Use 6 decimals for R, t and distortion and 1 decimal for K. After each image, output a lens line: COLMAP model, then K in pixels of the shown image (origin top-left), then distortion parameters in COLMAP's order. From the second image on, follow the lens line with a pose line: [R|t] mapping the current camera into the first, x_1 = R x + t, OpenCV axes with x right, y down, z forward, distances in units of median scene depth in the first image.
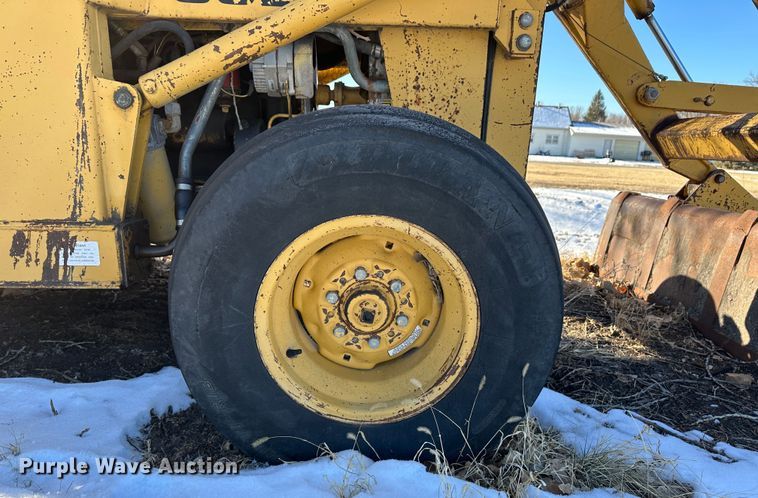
lens RADIAL K [[549.2, 0, 384.3], [0, 549.2, 278.1], [0, 0, 1]] dist [0.005718, -0.006084]
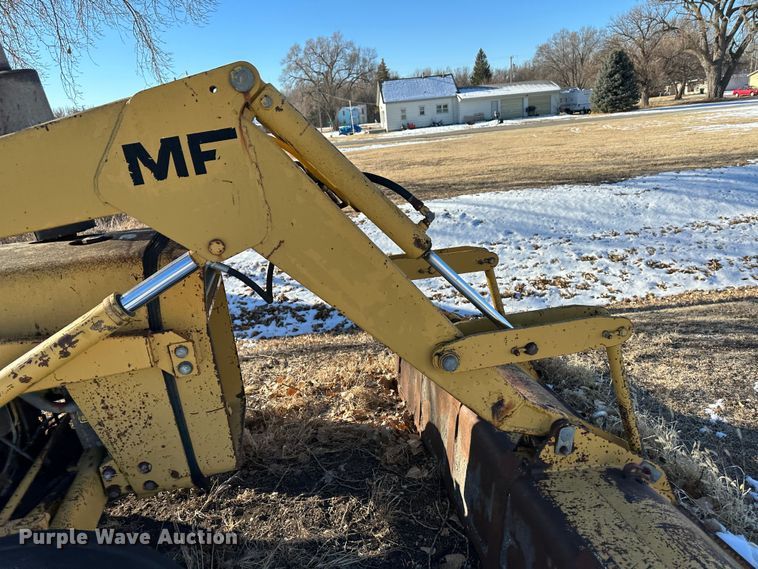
lens RADIAL K [[541.1, 0, 381.8], [0, 541.1, 287.5], [0, 0, 1]] dist [0.048050, -0.059598]
pose [[0.974182, -0.187944, 0.125084, 0.575326], [0.181645, 0.981526, 0.060097, -0.625204], [-0.134068, -0.035825, 0.990324, -0.158664]]
